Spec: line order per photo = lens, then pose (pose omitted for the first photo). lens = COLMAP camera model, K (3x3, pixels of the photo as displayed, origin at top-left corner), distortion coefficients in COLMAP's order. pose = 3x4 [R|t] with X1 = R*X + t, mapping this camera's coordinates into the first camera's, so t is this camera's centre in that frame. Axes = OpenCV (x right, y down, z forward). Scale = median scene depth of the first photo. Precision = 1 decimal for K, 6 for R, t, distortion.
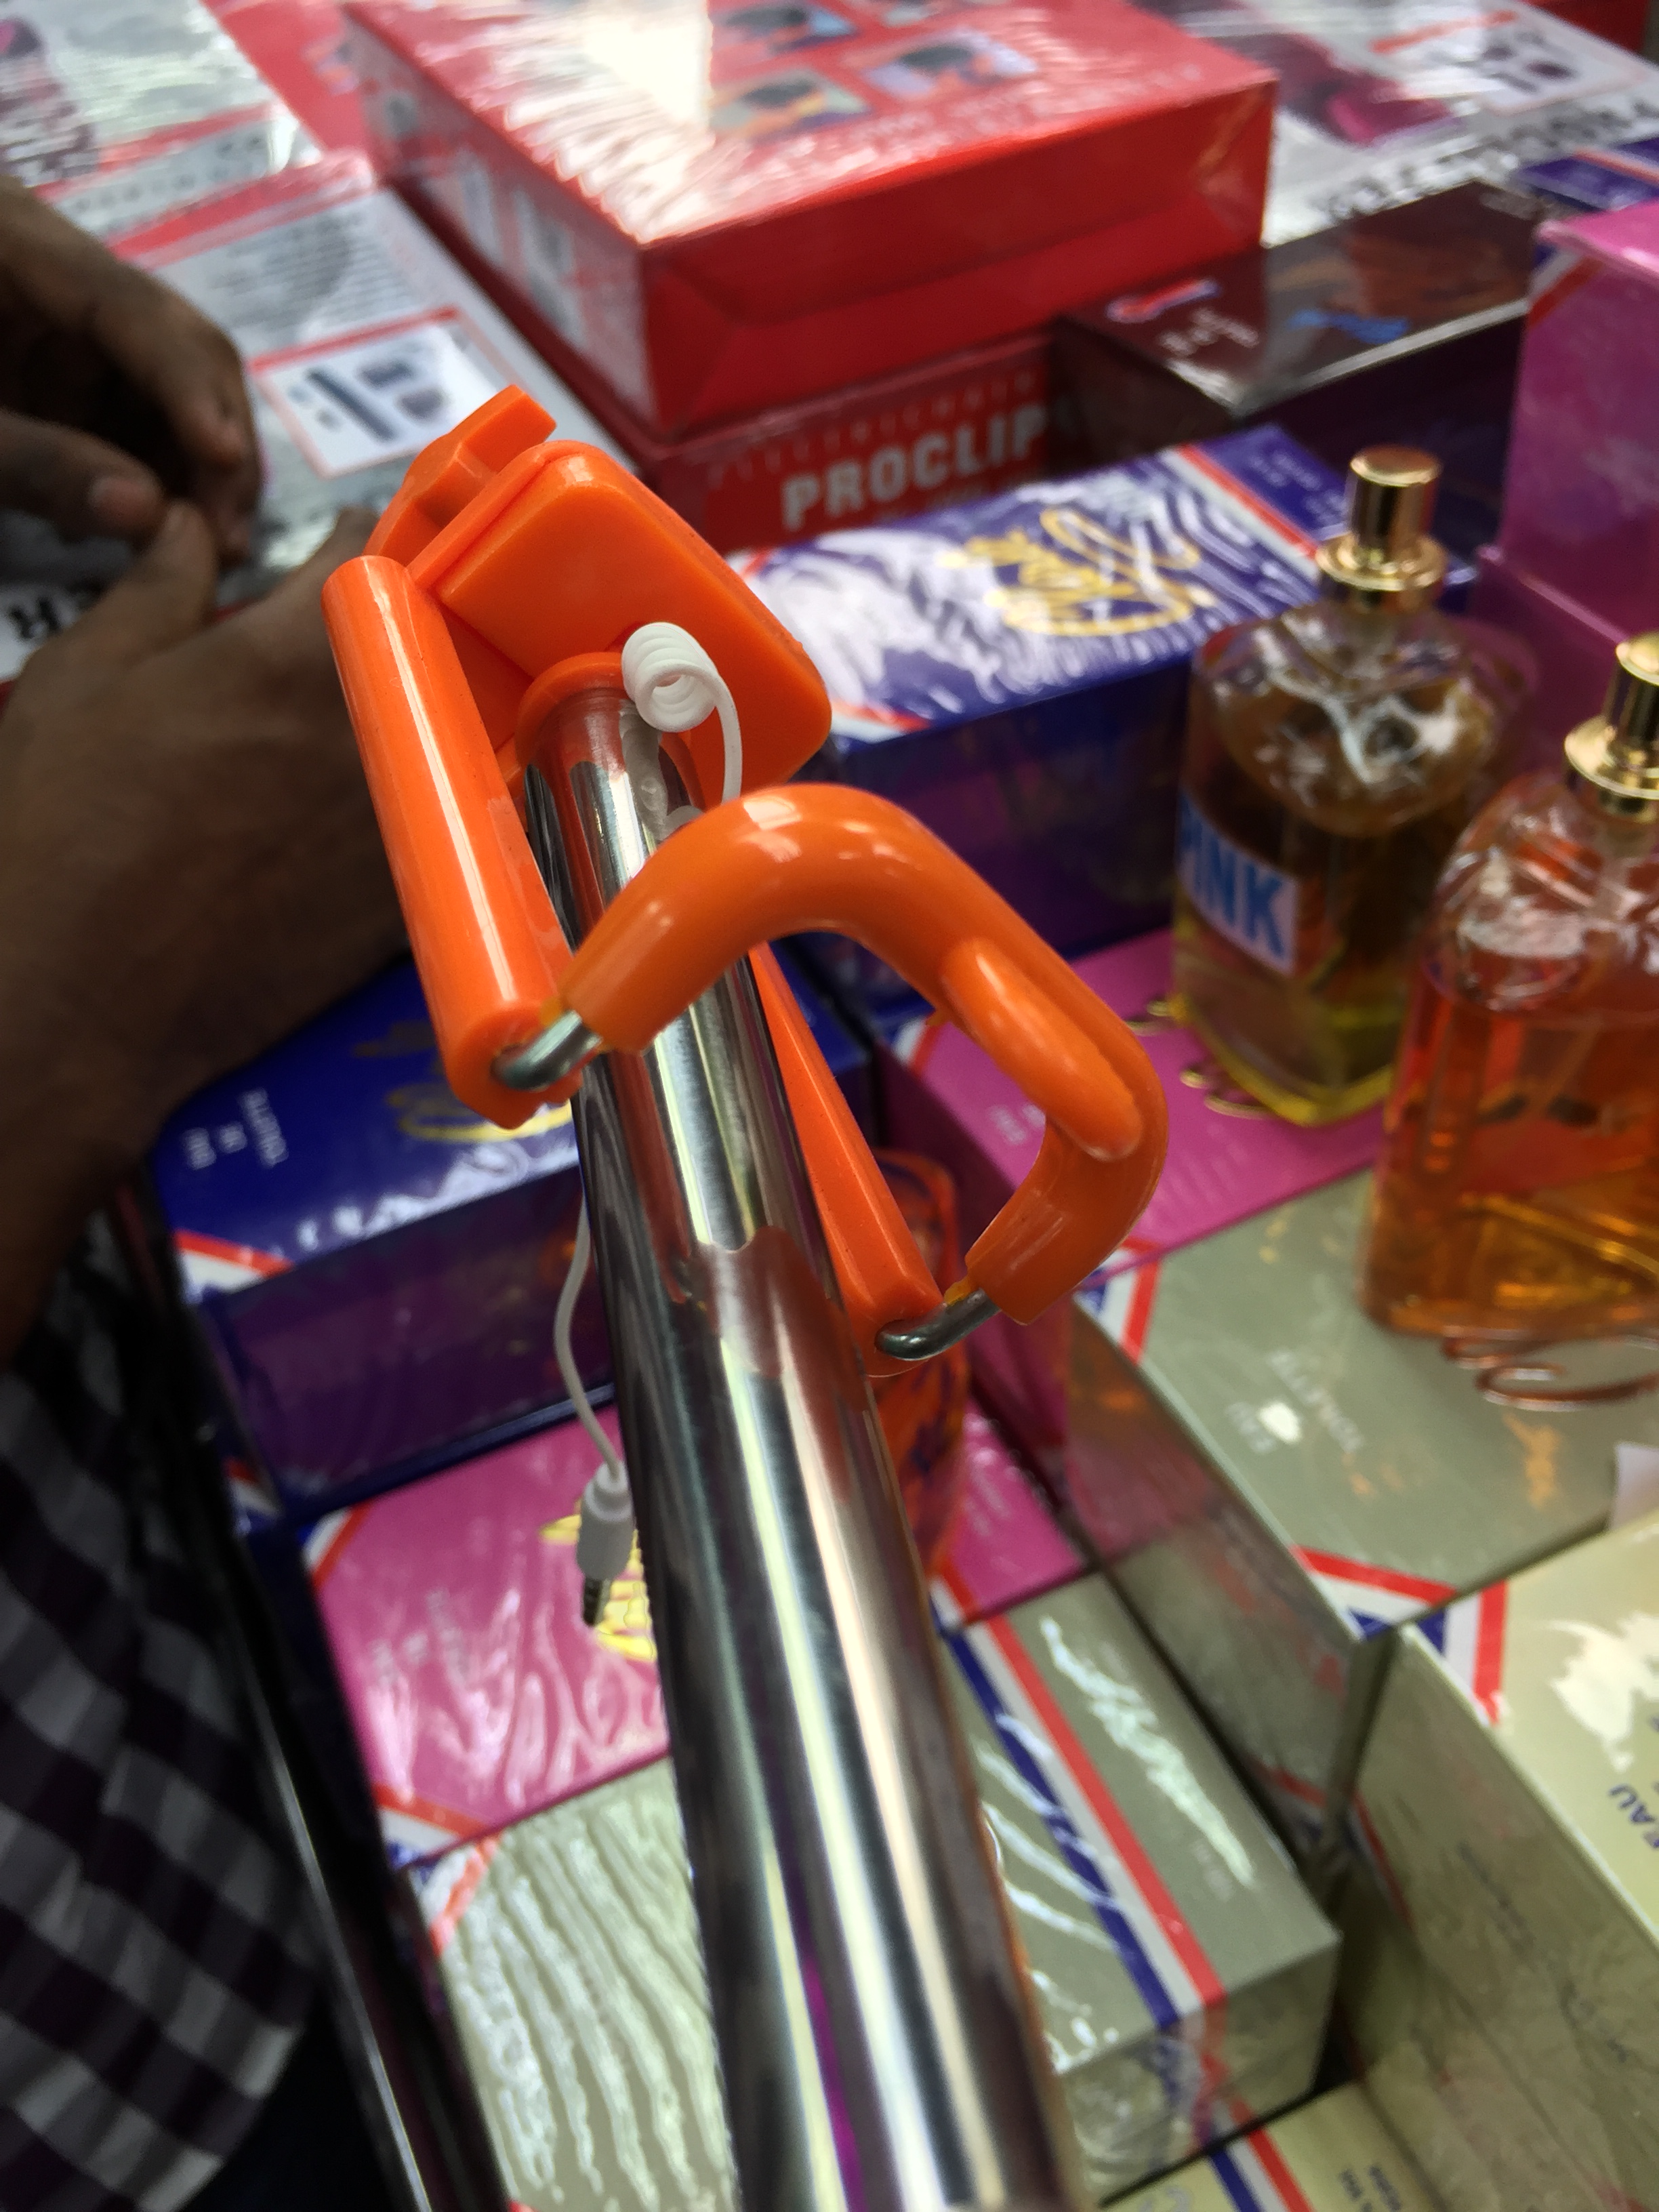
lens RADIAL K [[2045.2, 0, 829.4], [0, 2045.2, 1097.8], [0, 0, 1]] dist [0.005221, 0.000000]
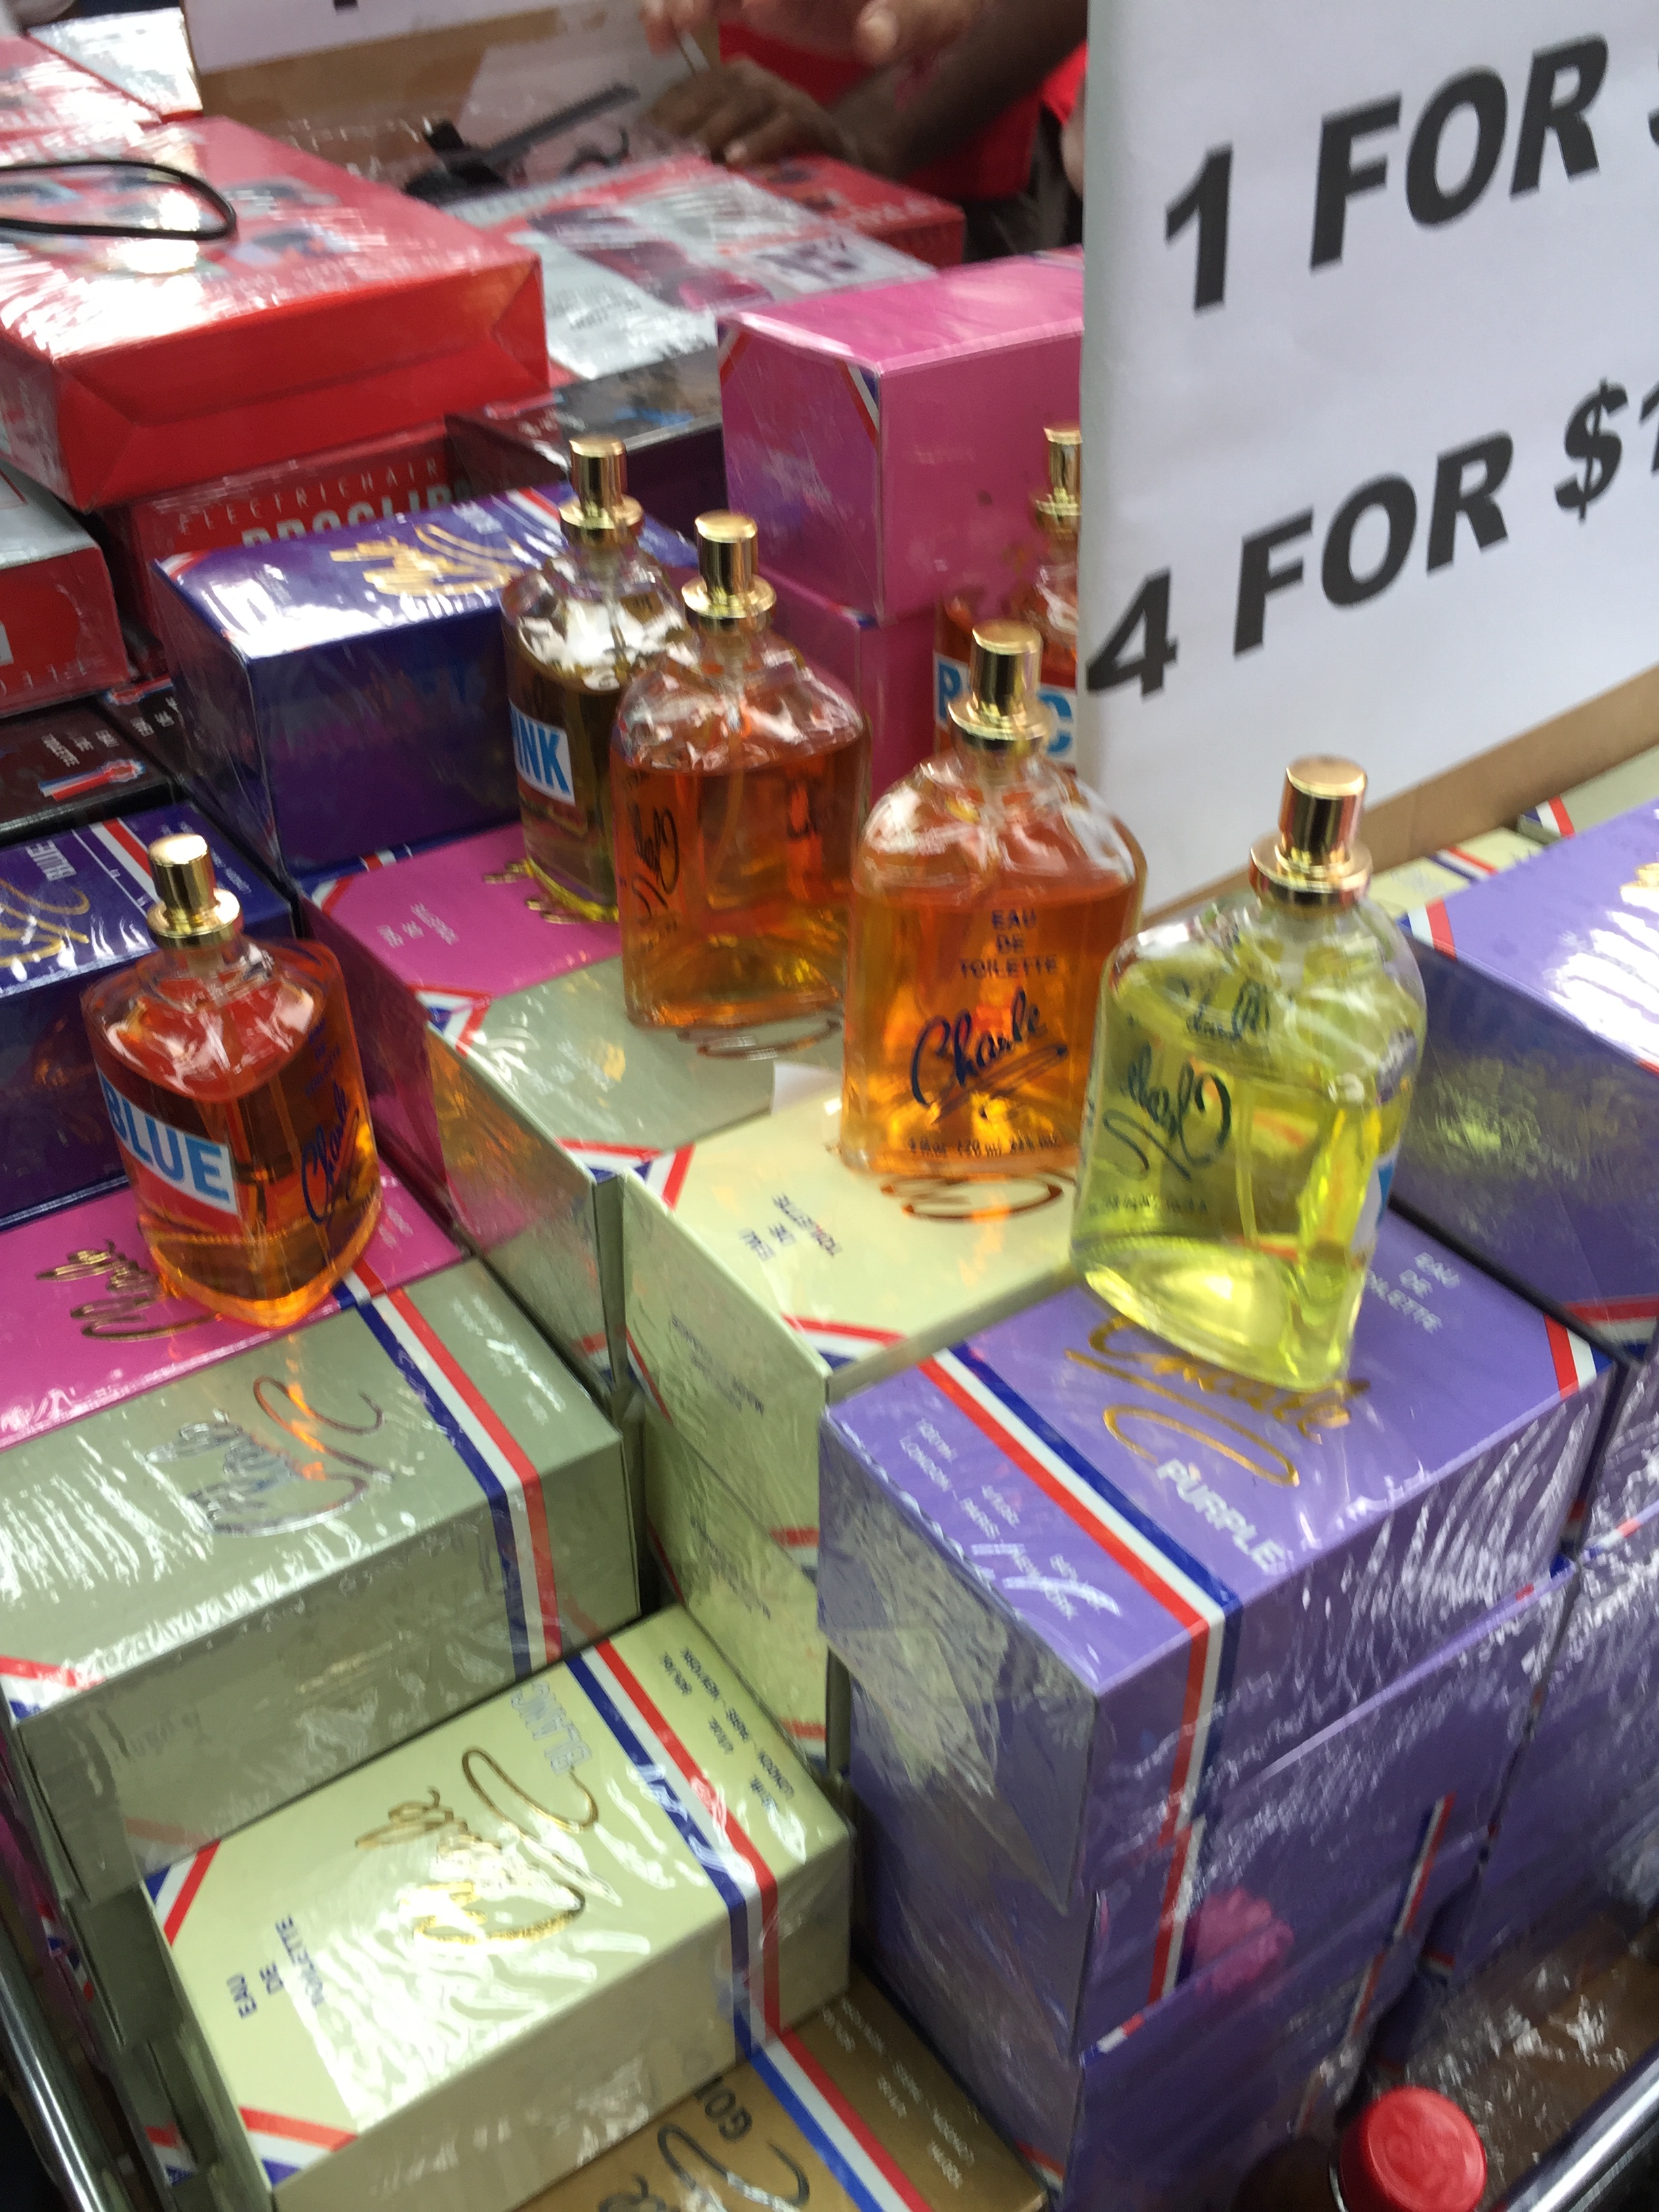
lens RADIAL K [[2045.2, 0, 867.4], [0, 2045.2, 1085.5], [0, 0, 1]] dist [0.005221, 0.000000]
pose [[0.981073, -0.051954, 0.186538, 0.140432], [0.074434, 0.990503, -0.115603, 0.295222], [-0.178760, 0.127299, 0.975623, -0.382955]]
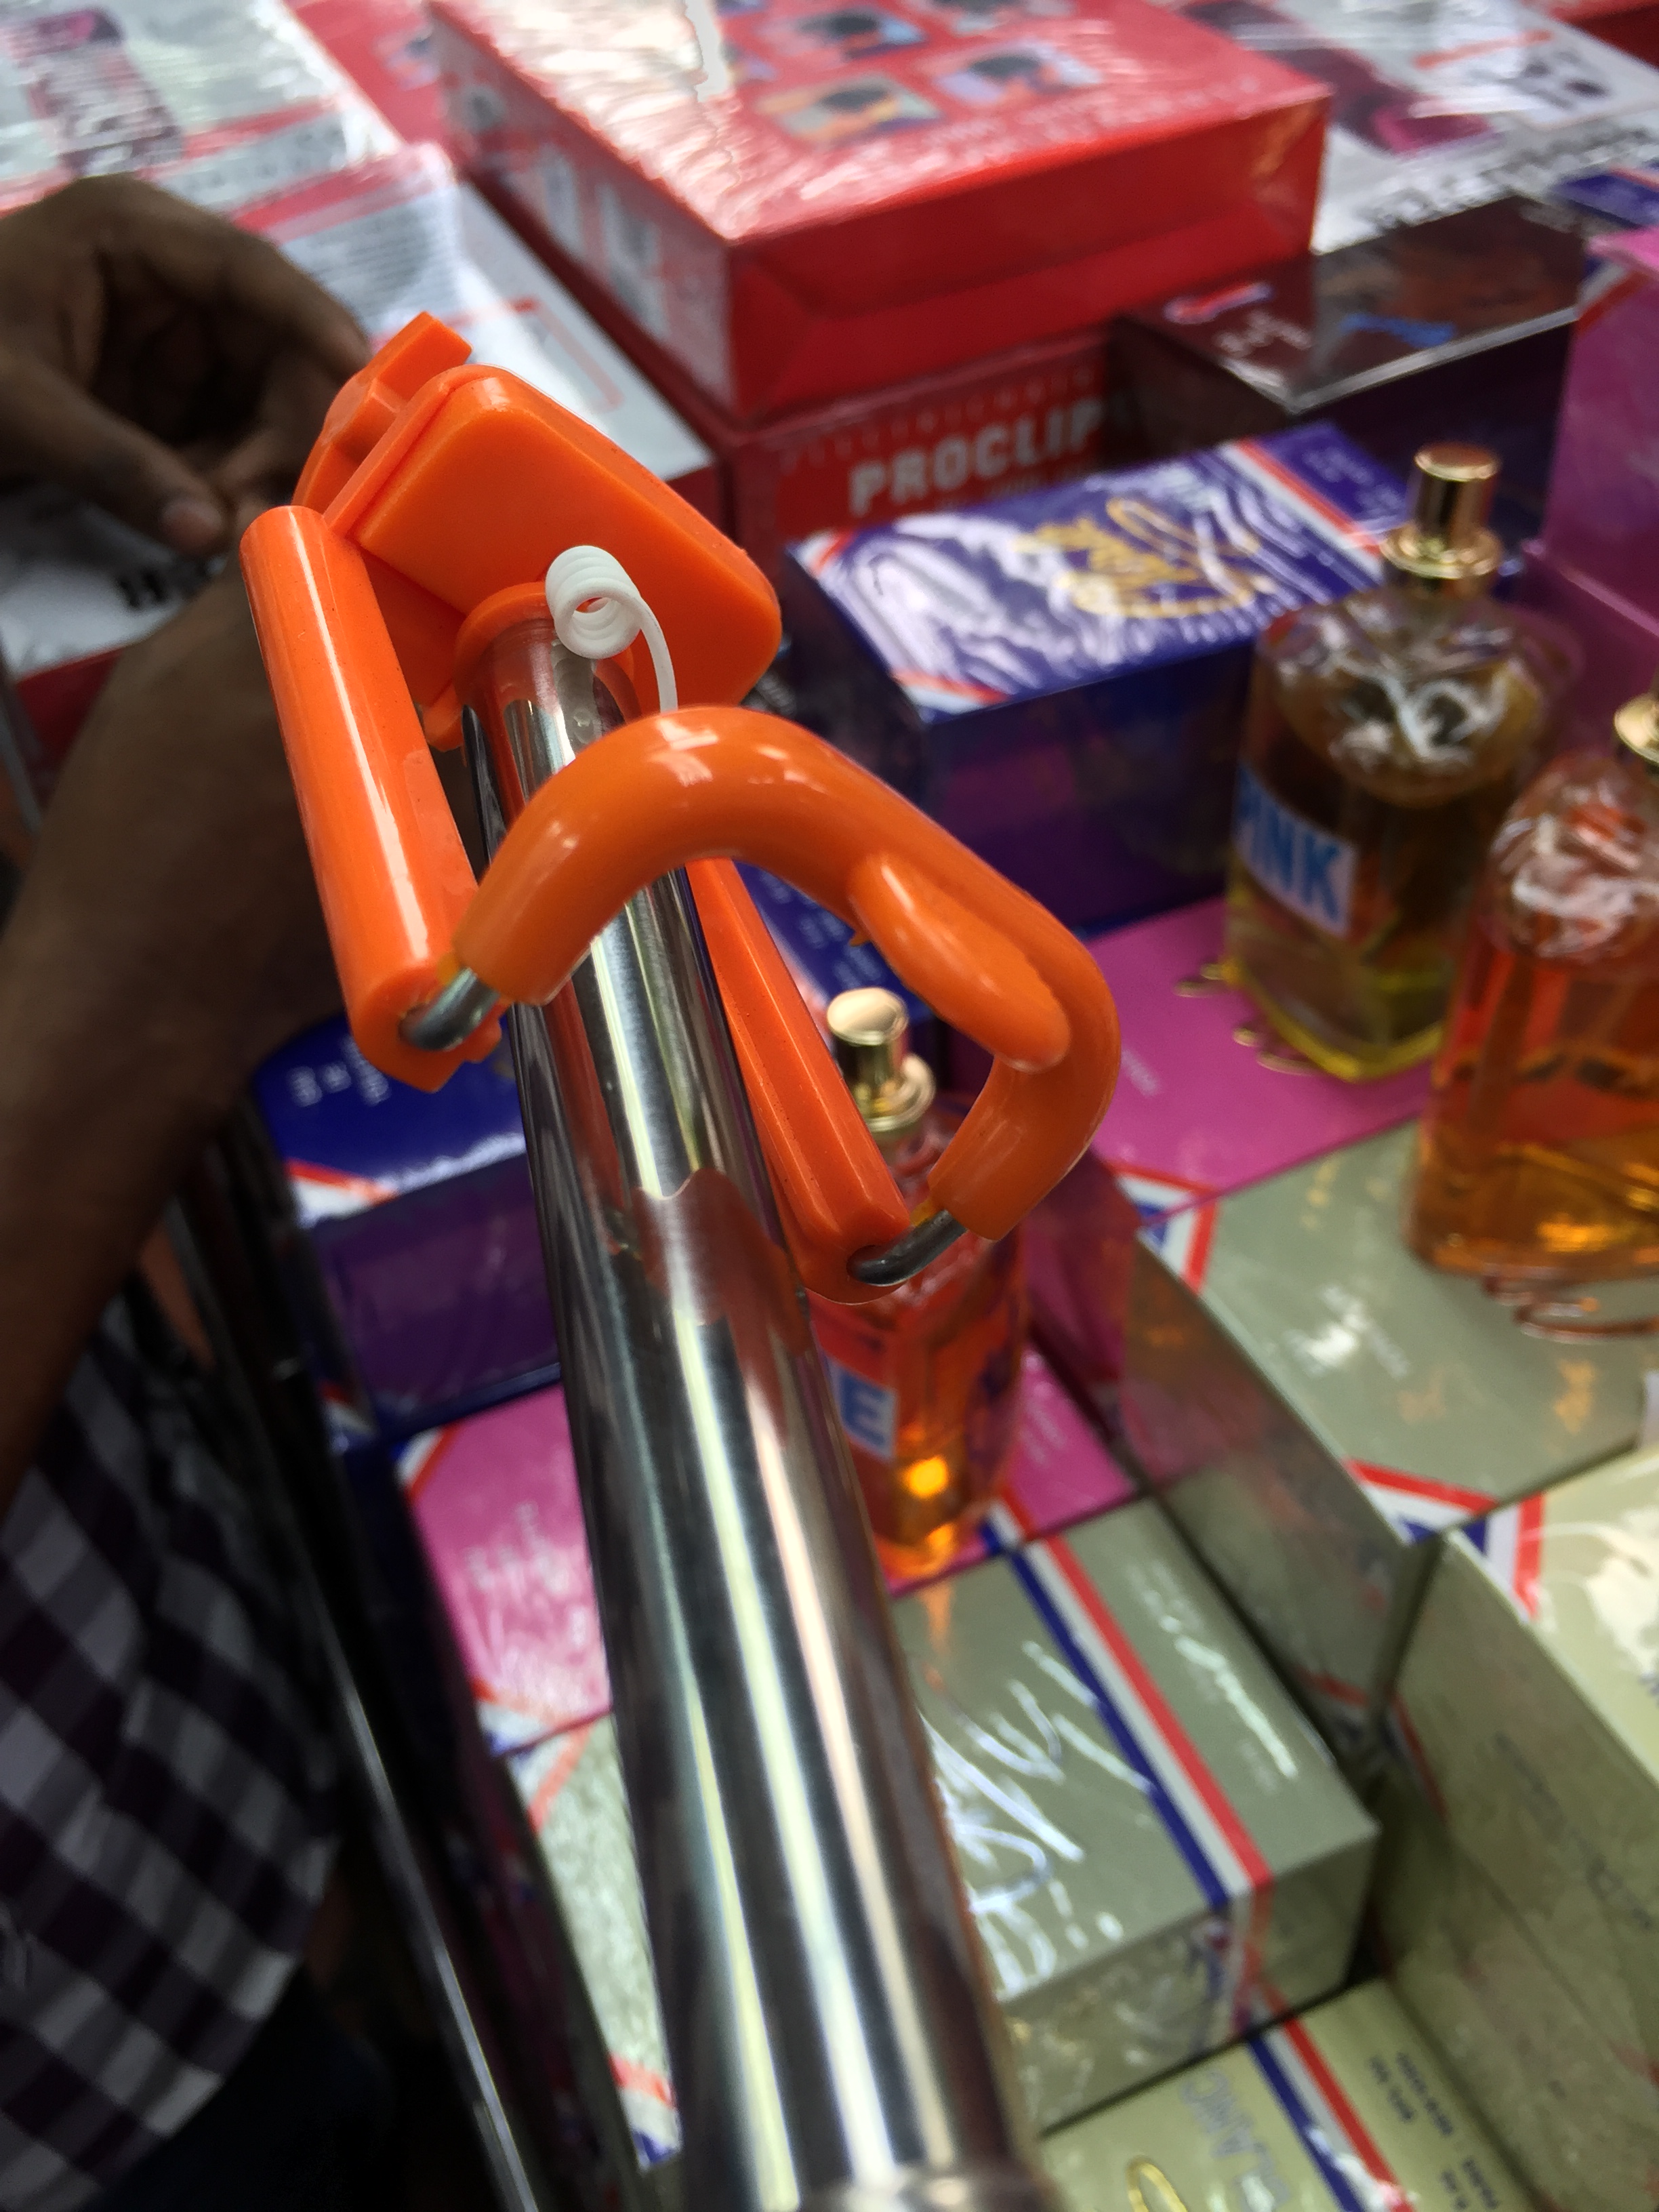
lens RADIAL K [[2045.2, 0, 824.8], [0, 2045.2, 1095.6], [0, 0, 1]] dist [0.005221, 0.000000]
pose [[0.999835, 0.018080, 0.001581, -0.042899], [-0.018082, 0.999836, 0.001274, 0.024562], [-0.001558, -0.001302, 0.999998, -0.063594]]
